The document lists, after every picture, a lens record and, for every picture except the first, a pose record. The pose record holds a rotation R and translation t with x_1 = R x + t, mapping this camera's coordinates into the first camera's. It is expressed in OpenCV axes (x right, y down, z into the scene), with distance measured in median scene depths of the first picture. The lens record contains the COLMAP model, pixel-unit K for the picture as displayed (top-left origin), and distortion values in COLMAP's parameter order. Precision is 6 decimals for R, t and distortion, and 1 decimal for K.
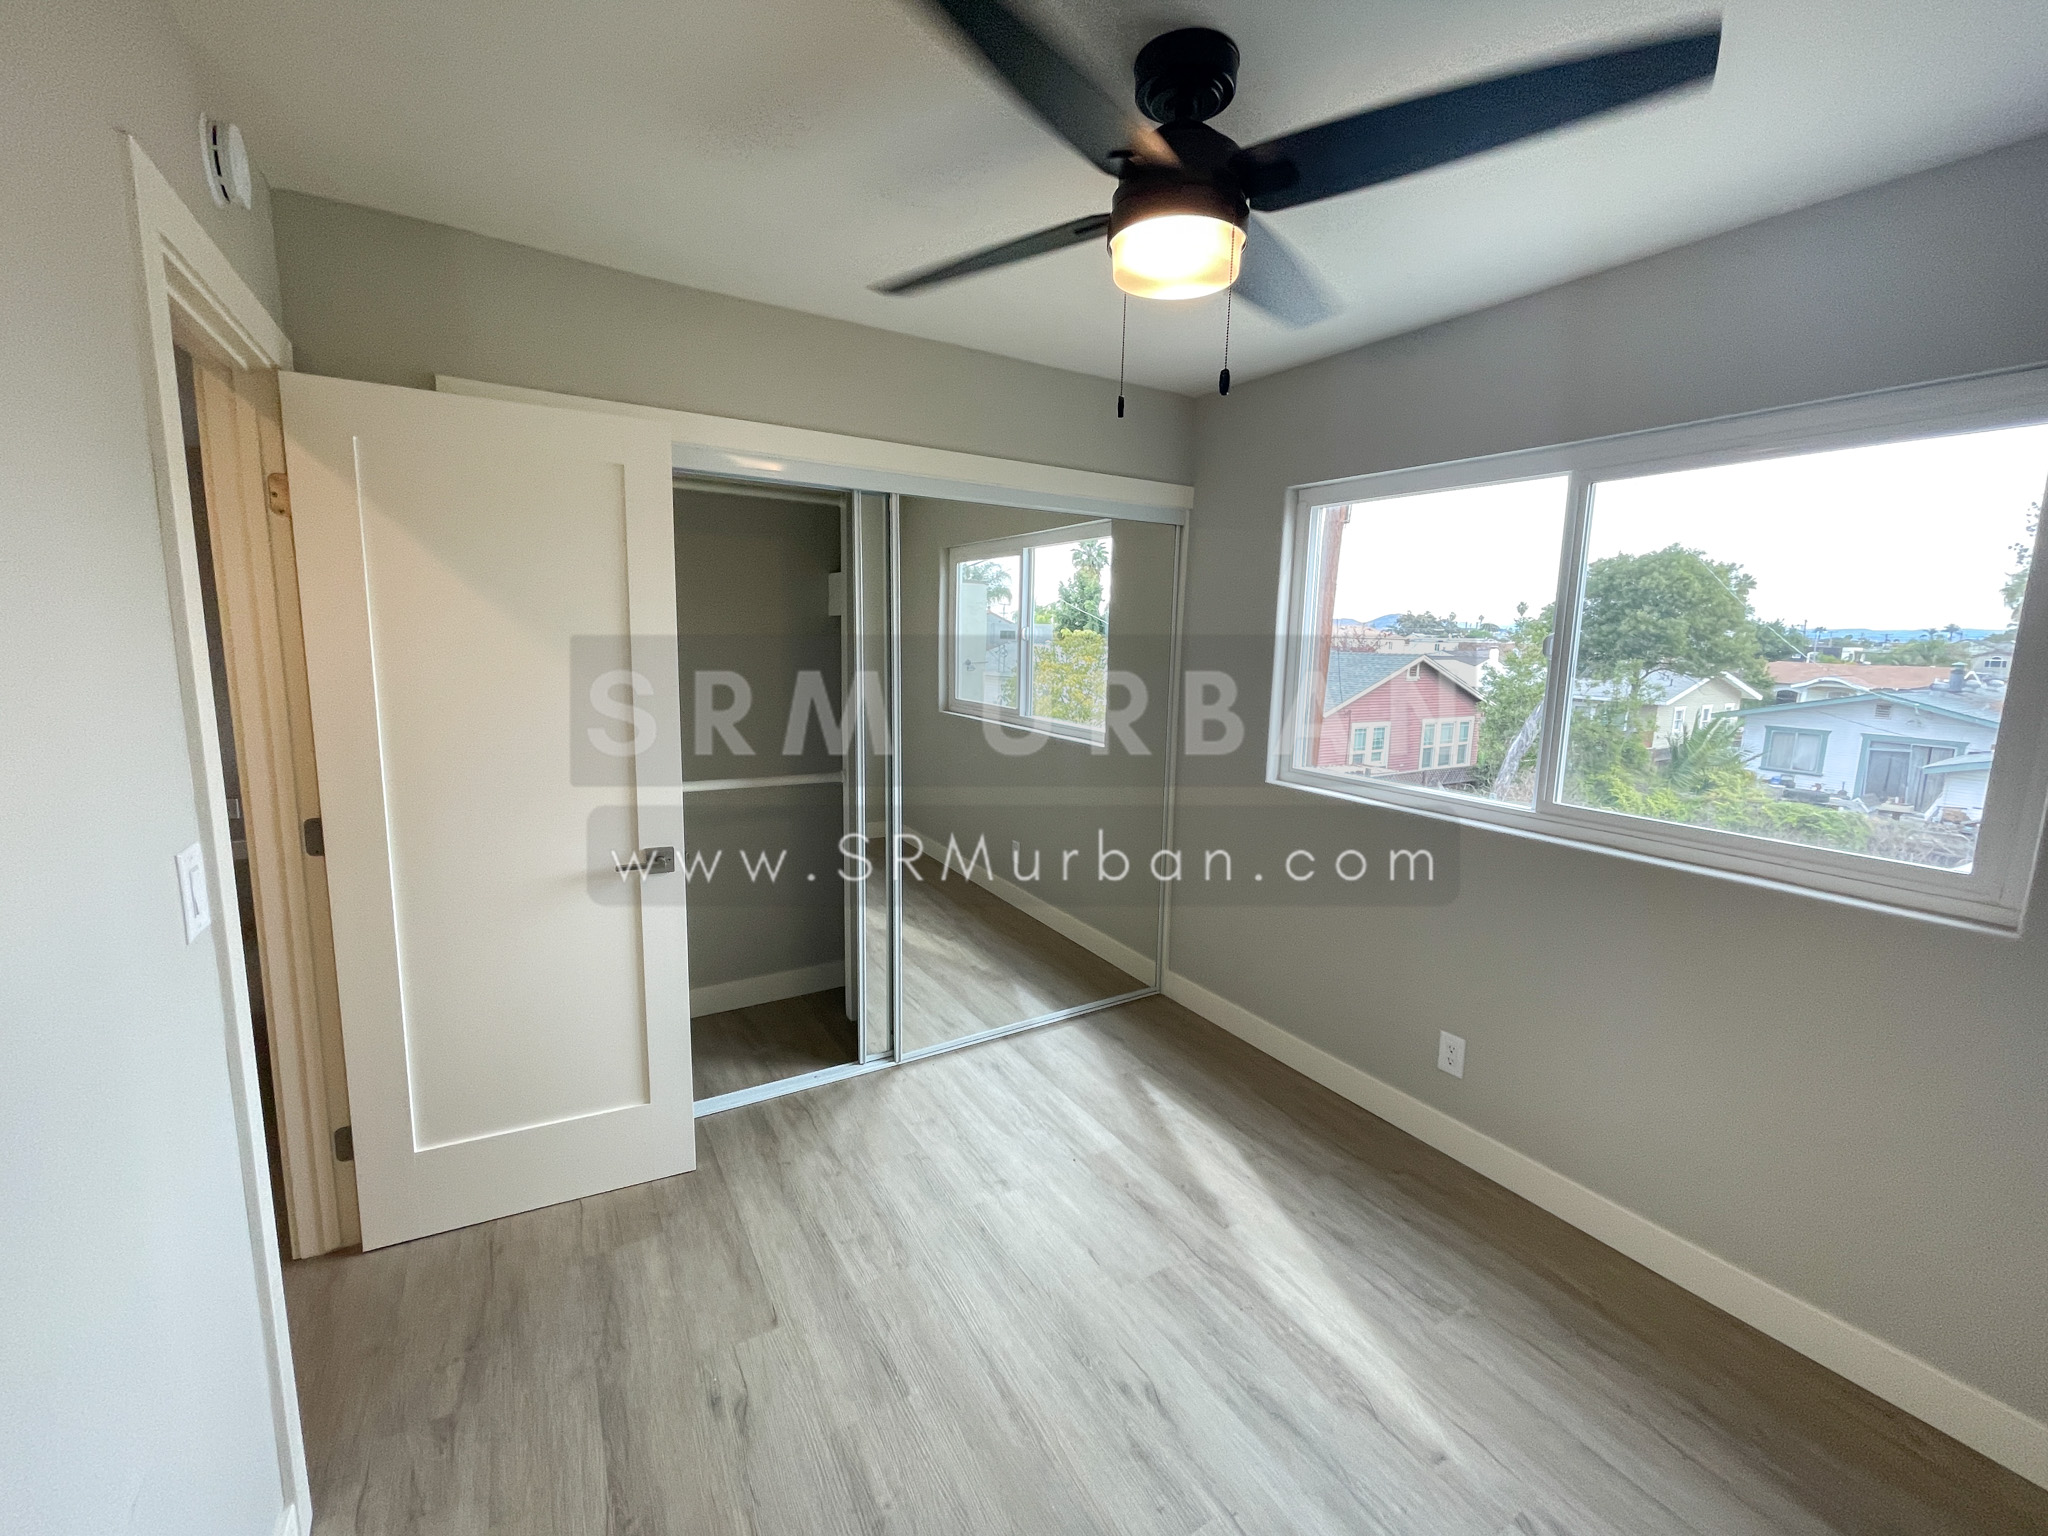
lens RADIAL K [[831.2, 0, 1031.2], [0, 831.2, 764.5], [0, 0, 1]] dist [-0.001251, 0.000829]
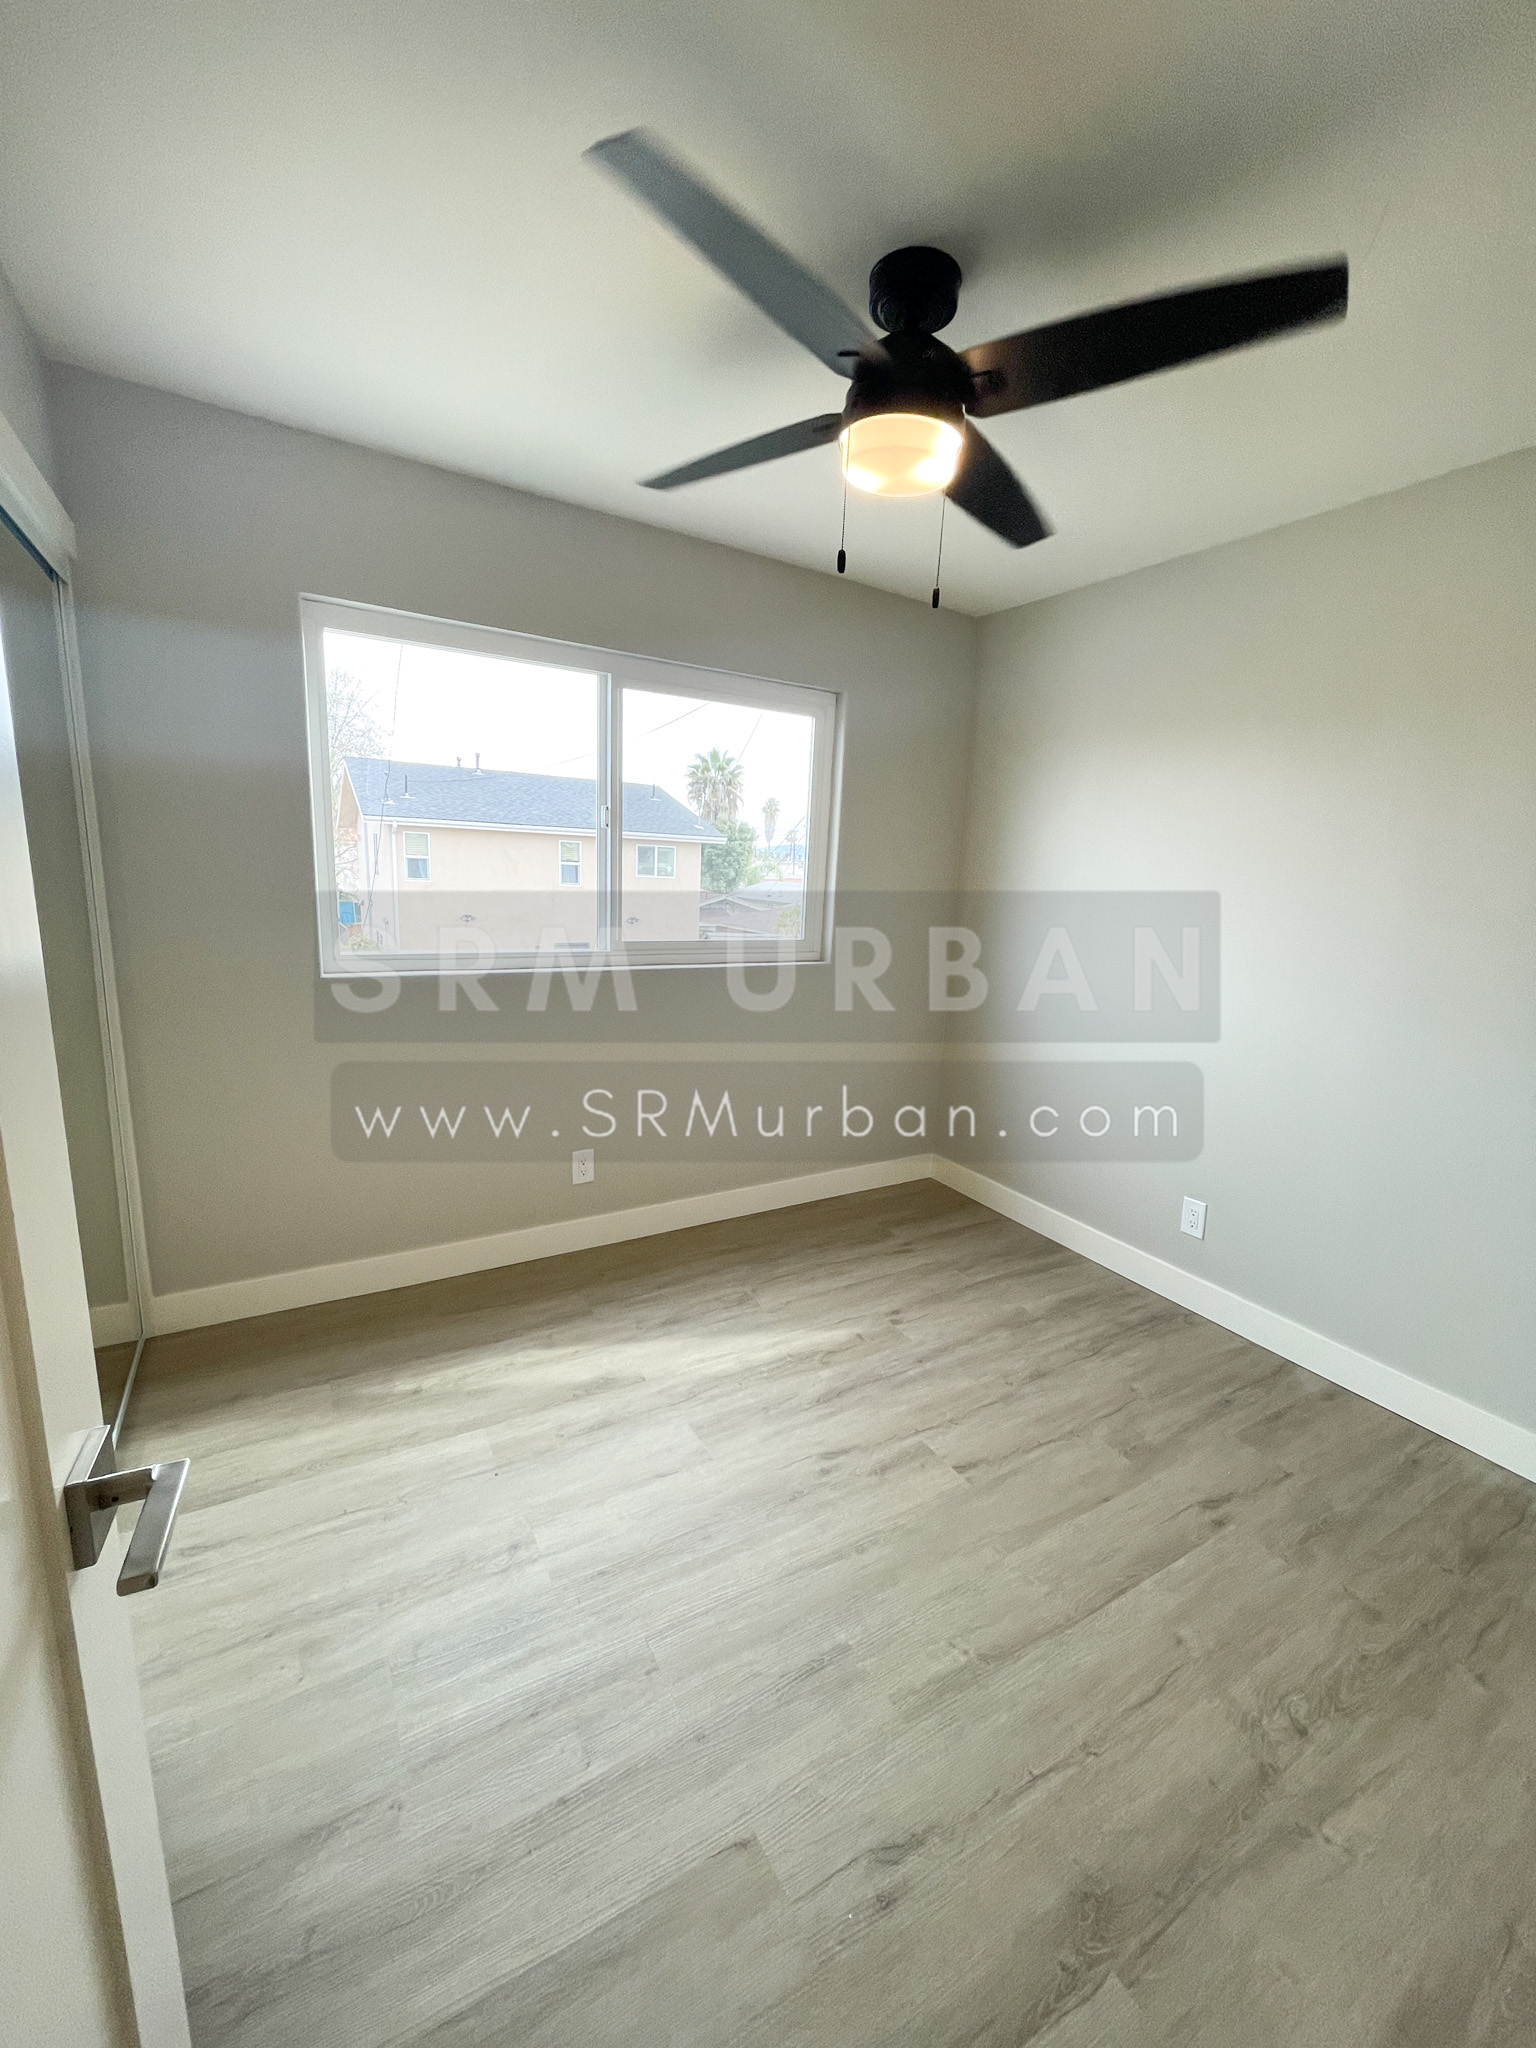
lens RADIAL K [[831.2, 0, 774.4], [0, 831.2, 1029.2], [0, 0, 1]] dist [-0.001251, 0.000829]
pose [[0.011808, -0.209924, 0.977646, -0.811957], [0.105133, 0.972556, 0.207562, -0.078742], [-0.994388, 0.100332, 0.033554, 0.895113]]
